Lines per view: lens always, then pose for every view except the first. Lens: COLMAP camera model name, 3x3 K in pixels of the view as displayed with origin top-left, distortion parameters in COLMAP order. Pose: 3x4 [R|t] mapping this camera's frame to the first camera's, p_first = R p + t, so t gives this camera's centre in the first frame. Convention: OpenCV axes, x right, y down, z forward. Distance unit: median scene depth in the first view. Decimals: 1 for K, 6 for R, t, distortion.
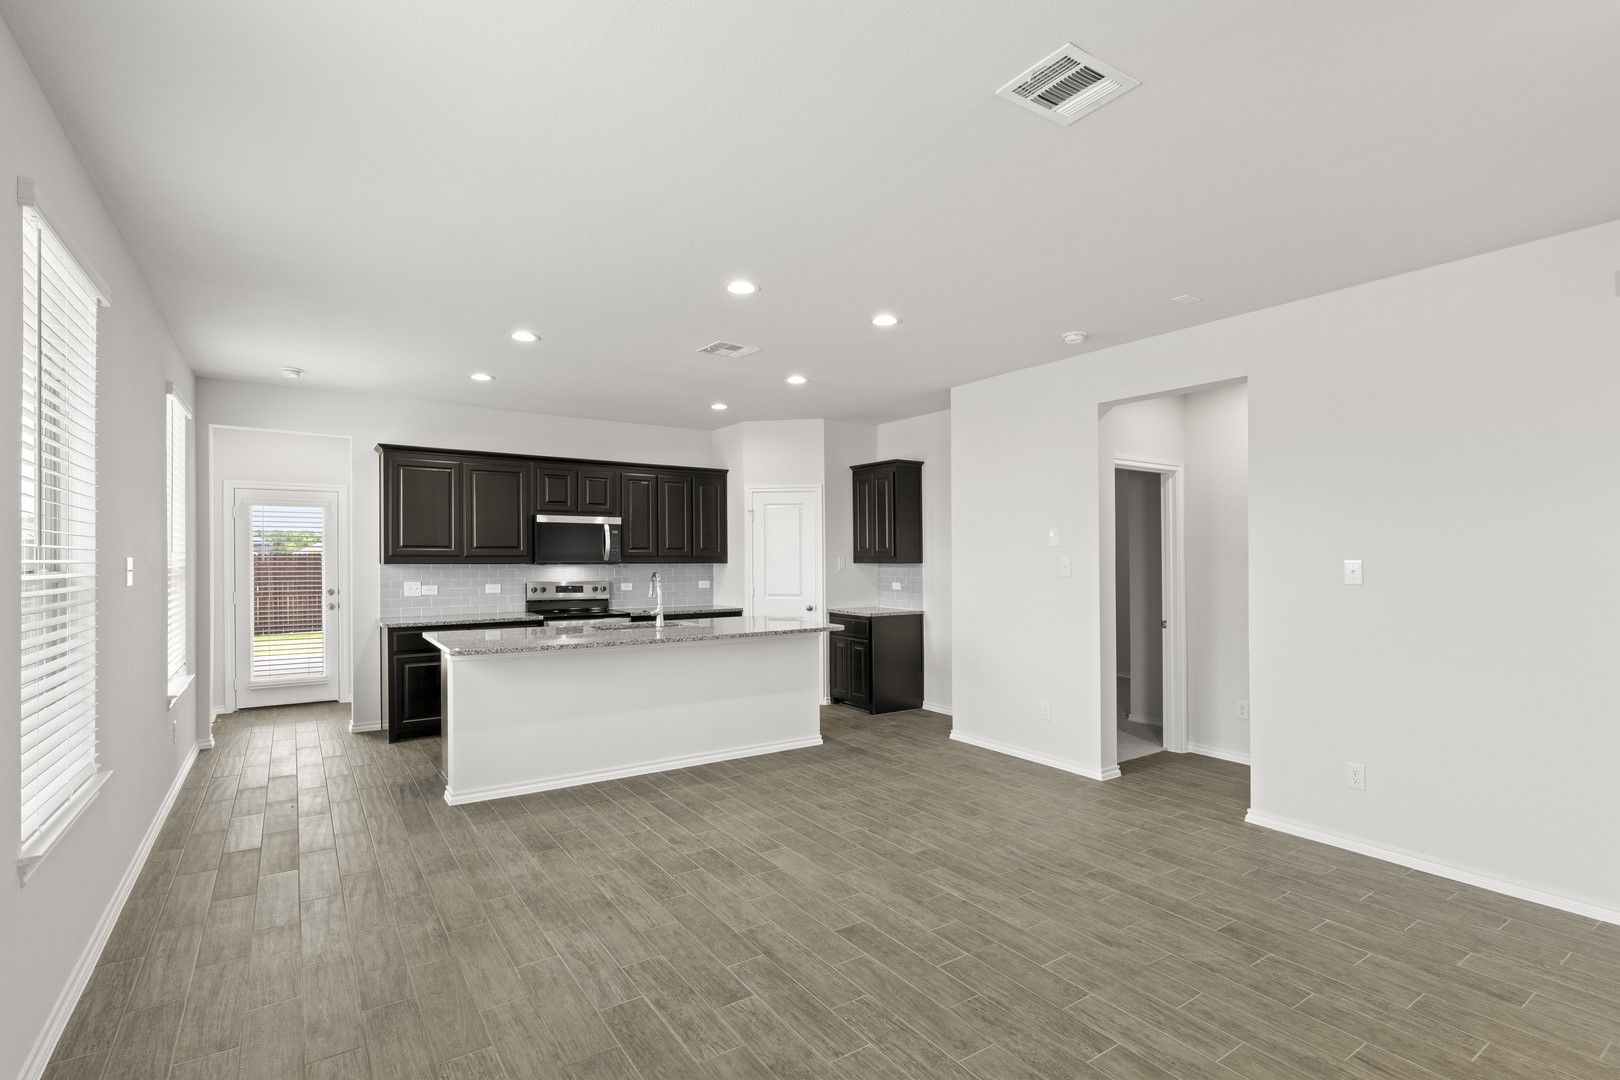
lens RADIAL K [[733.4, 0, 750.2], [0, 733.4, 558.7], [0, 0, 1]] dist [0.001939, -0.000104]
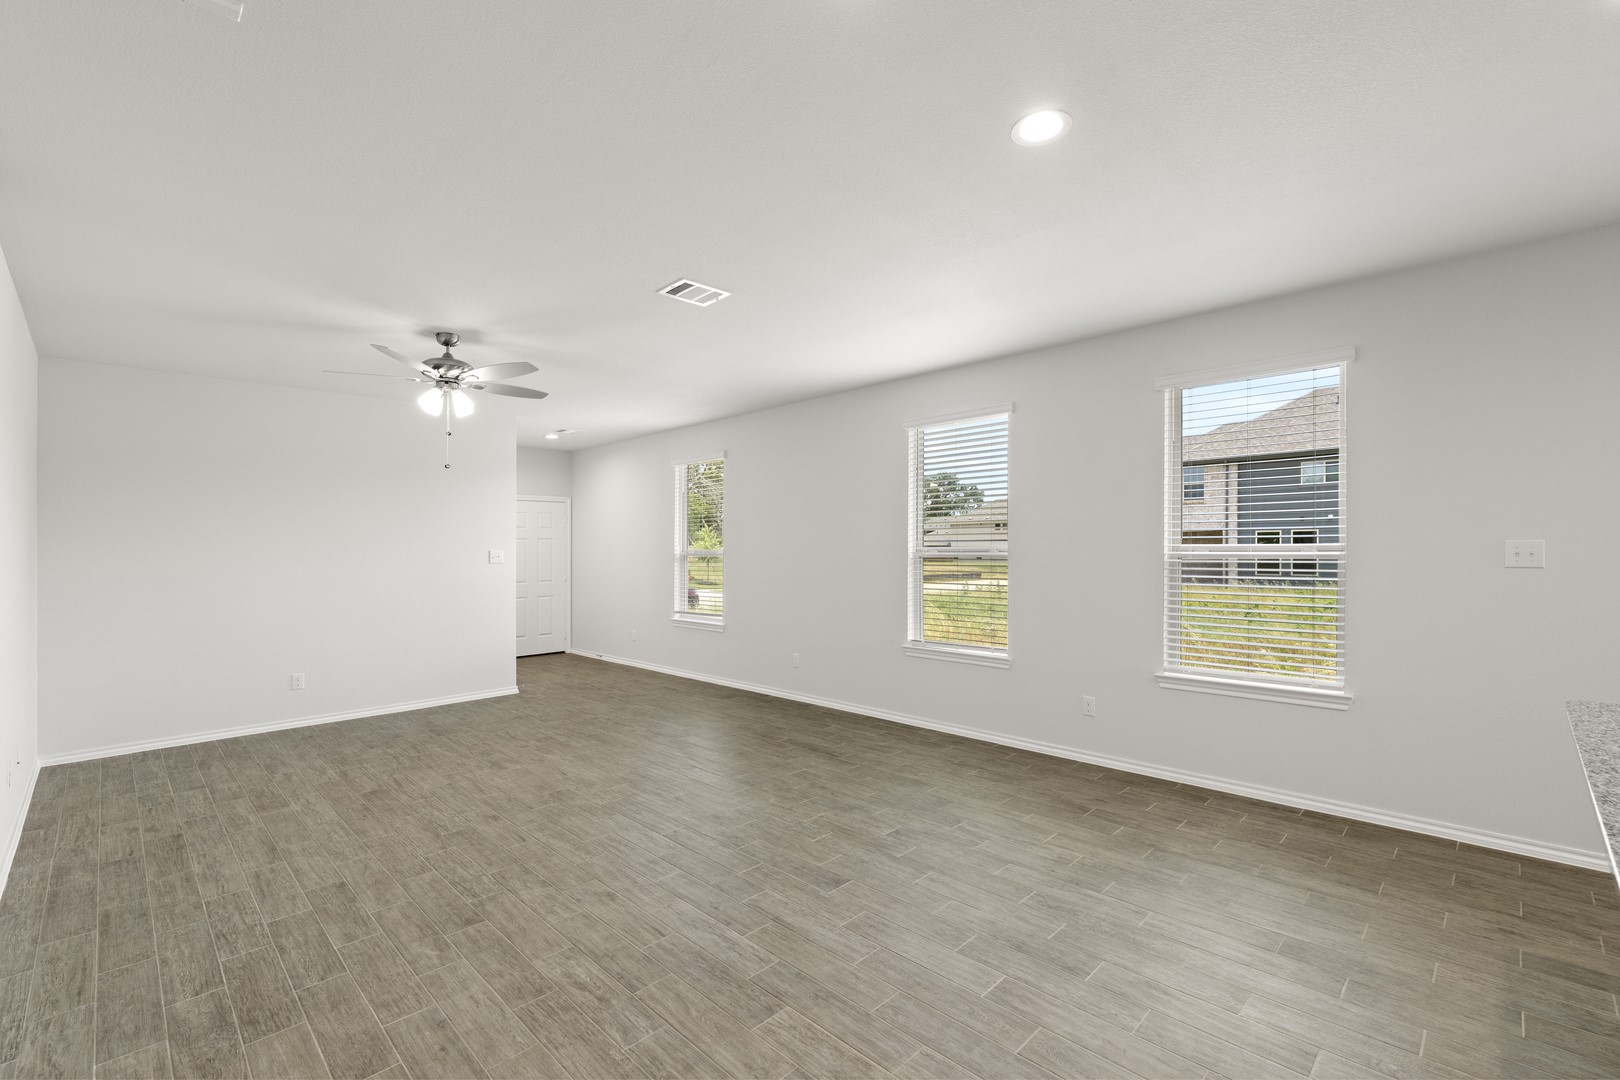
lens RADIAL K [[699.1, 0, 822.9], [0, 699.1, 538.0], [0, 0, 1]] dist [0.001598, -0.000361]
pose [[-0.958000, 0.005482, -0.286715, 0.218185], [0.009278, 0.999886, -0.011883, 0.001402], [0.286618, -0.014044, -0.957942, 0.959266]]
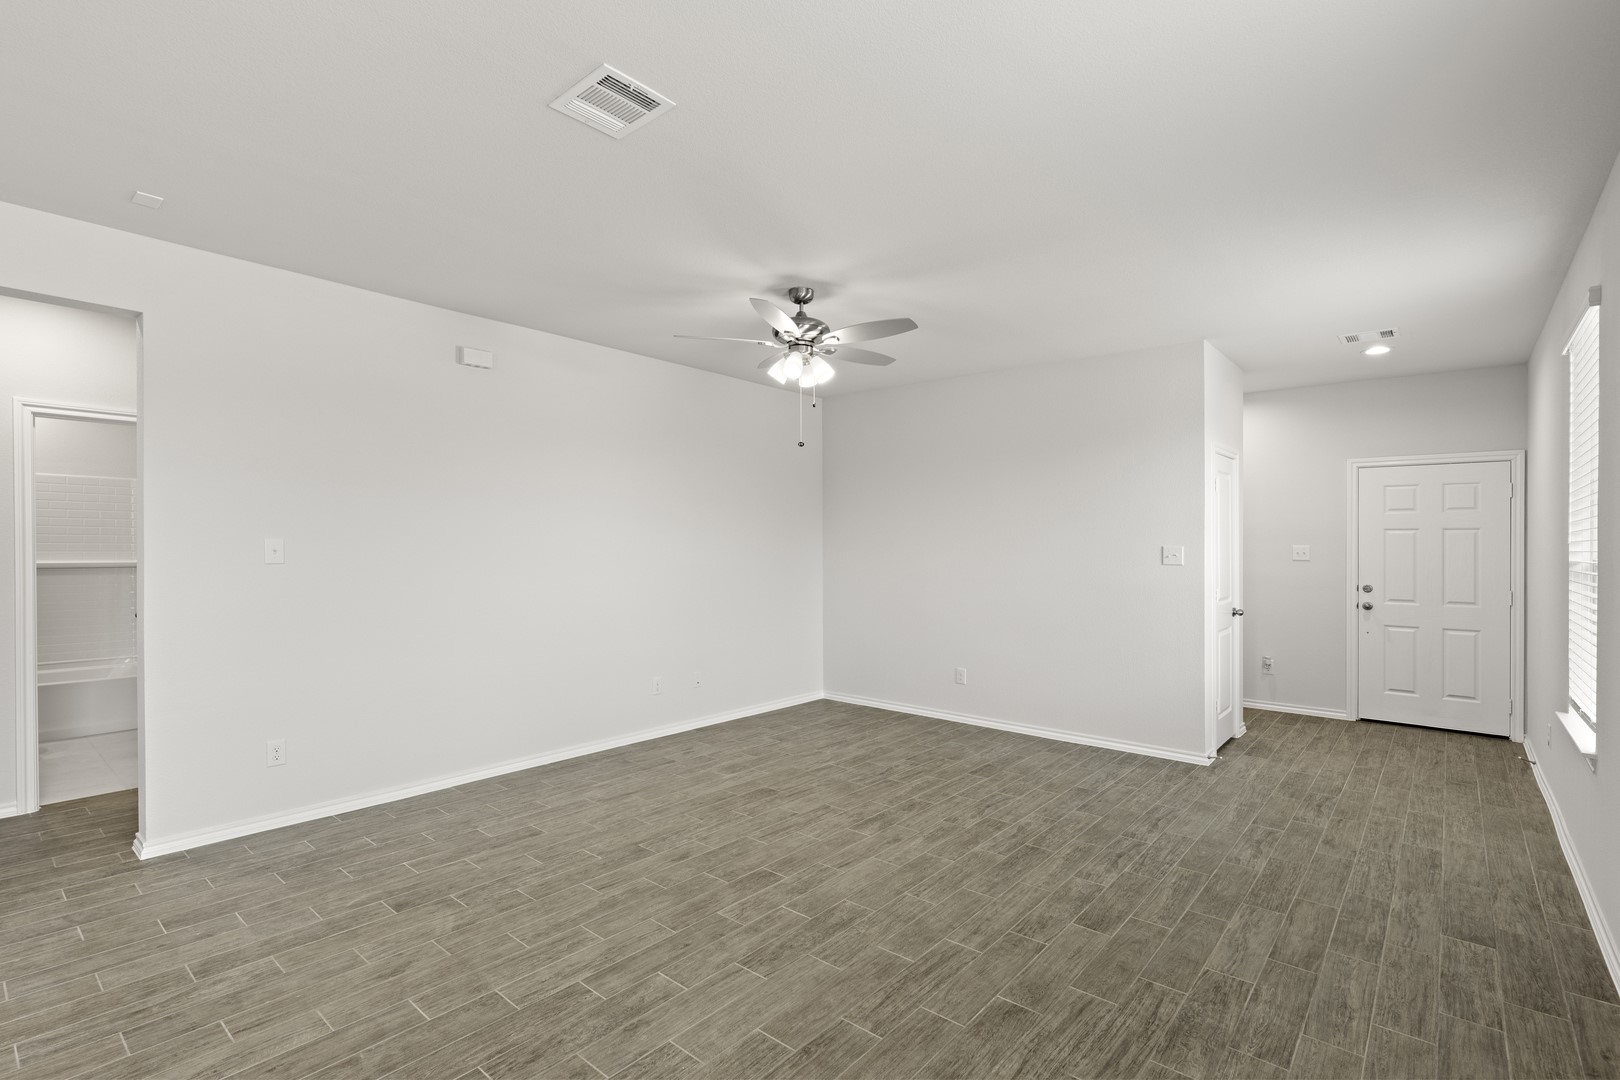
lens RADIAL K [[772.4, 0, 859.7], [0, 772.4, 542.4], [0, 0, 1]] dist [-0.003786, -0.000290]
pose [[-0.352109, 0.000293, 0.935959, -0.259347], [-0.007151, 0.999970, -0.003003, 0.003557], [-0.935932, -0.007751, -0.352097, 0.368600]]
